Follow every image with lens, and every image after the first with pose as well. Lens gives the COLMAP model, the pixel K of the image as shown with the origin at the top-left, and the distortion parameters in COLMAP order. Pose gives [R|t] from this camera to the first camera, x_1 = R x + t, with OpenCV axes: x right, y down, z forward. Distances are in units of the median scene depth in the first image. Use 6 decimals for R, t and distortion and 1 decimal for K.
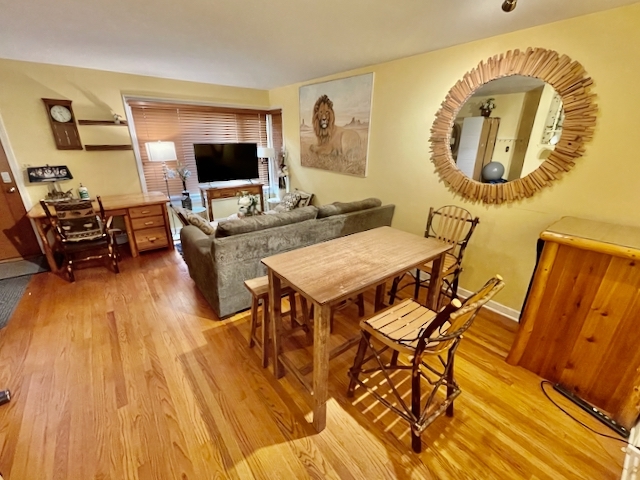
lens RADIAL K [[282.7, 0, 319.0], [0, 282.7, 240.4], [0, 0, 1]] dist [0.001309, -0.000040]
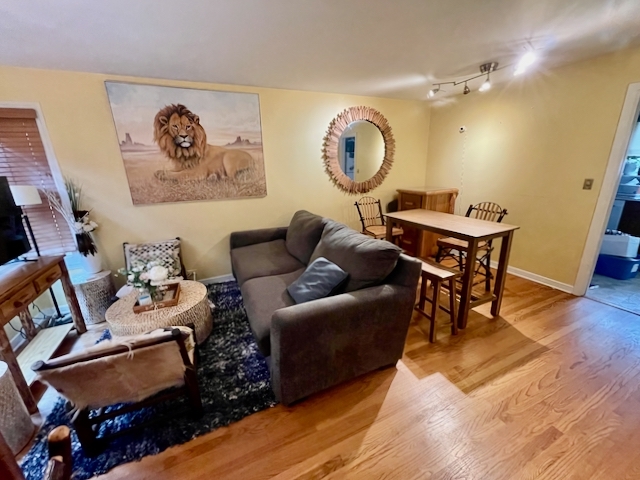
lens RADIAL K [[257.9, 0, 317.6], [0, 257.9, 239.5], [0, 0, 1]] dist [0.000253, -0.000443]
pose [[0.228018, -0.298790, 0.926678, -0.640606], [0.366756, 0.908005, 0.202526, -0.188535], [-0.901941, 0.293685, 0.316625, 0.550677]]
